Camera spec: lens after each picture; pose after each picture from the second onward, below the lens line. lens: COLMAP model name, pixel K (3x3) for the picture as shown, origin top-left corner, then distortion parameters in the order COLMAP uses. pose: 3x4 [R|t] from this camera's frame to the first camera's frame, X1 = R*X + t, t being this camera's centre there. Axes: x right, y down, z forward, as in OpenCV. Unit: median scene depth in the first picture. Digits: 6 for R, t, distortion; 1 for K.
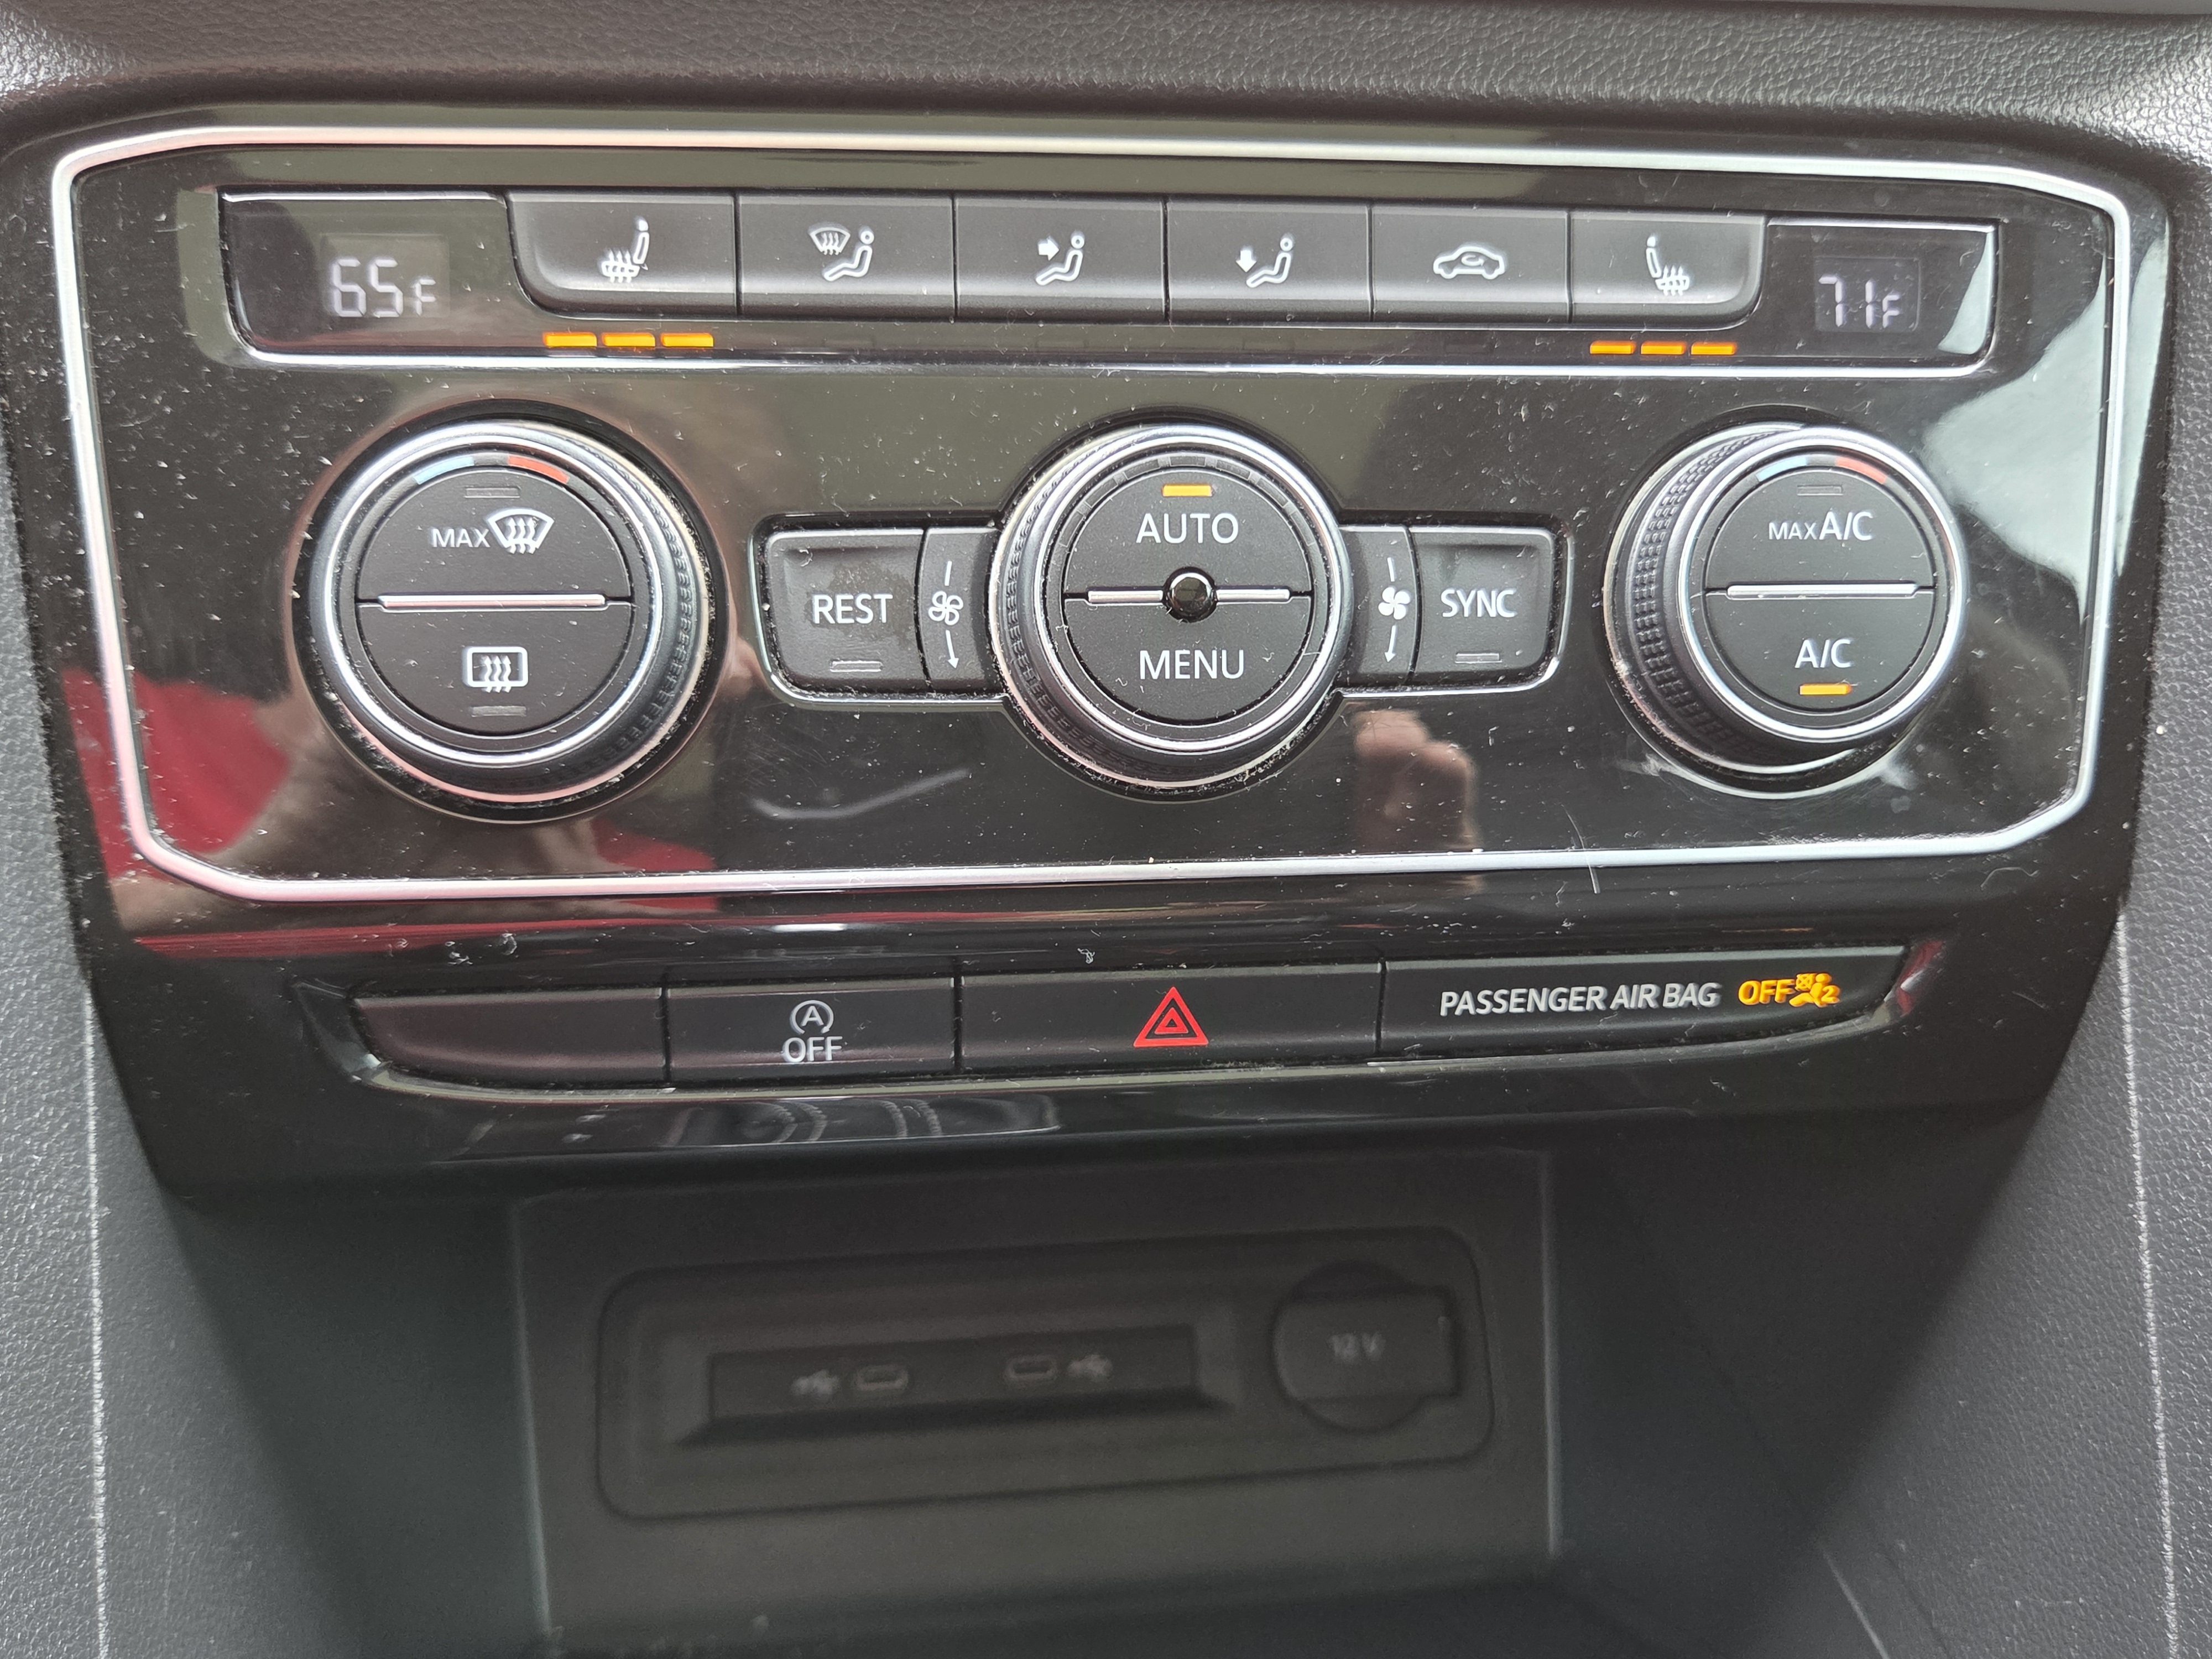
lens RADIAL K [[1755.7, 0, 1118.5], [0, 1755.7, 855.6], [0, 0, 1]] dist [0.039541, -0.032376]
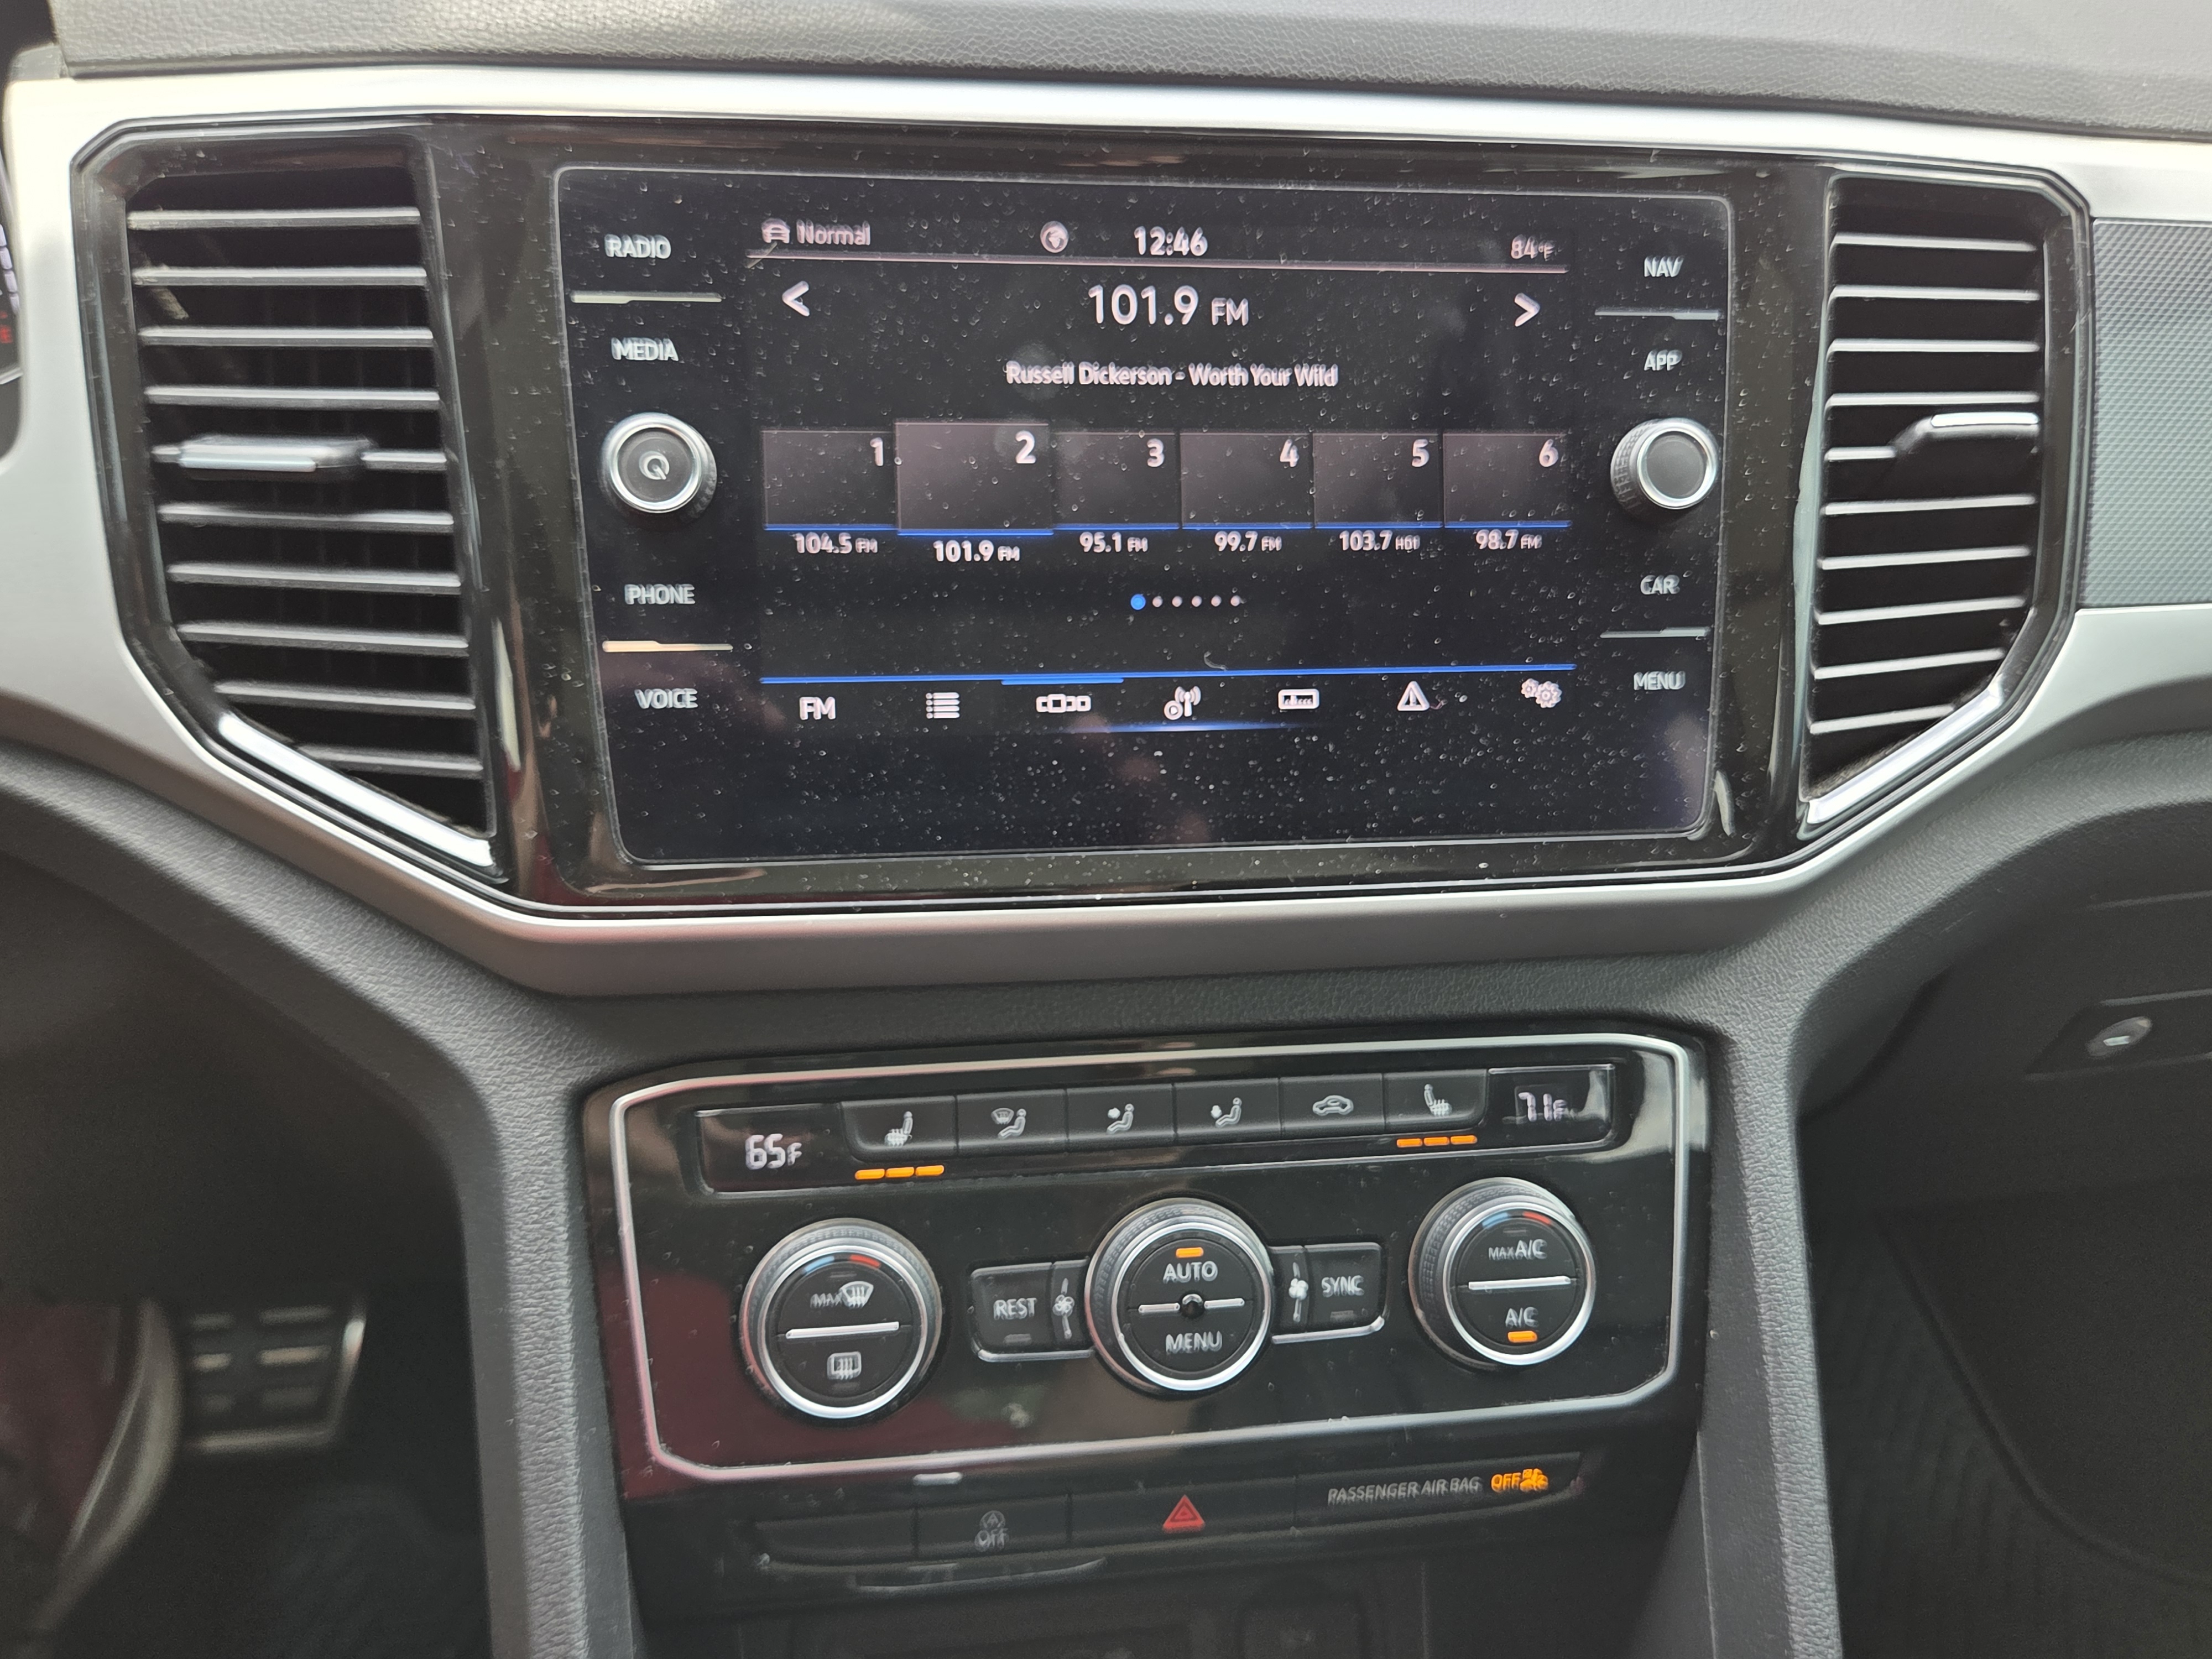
lens RADIAL K [[1755.7, 0, 1123.1], [0, 1755.7, 883.9], [0, 0, 1]] dist [0.039541, -0.032376]
pose [[0.999528, -0.012950, 0.027868, -0.078263], [0.014642, 0.998007, -0.061379, -0.464047], [-0.027017, 0.061758, 0.997725, -0.912072]]
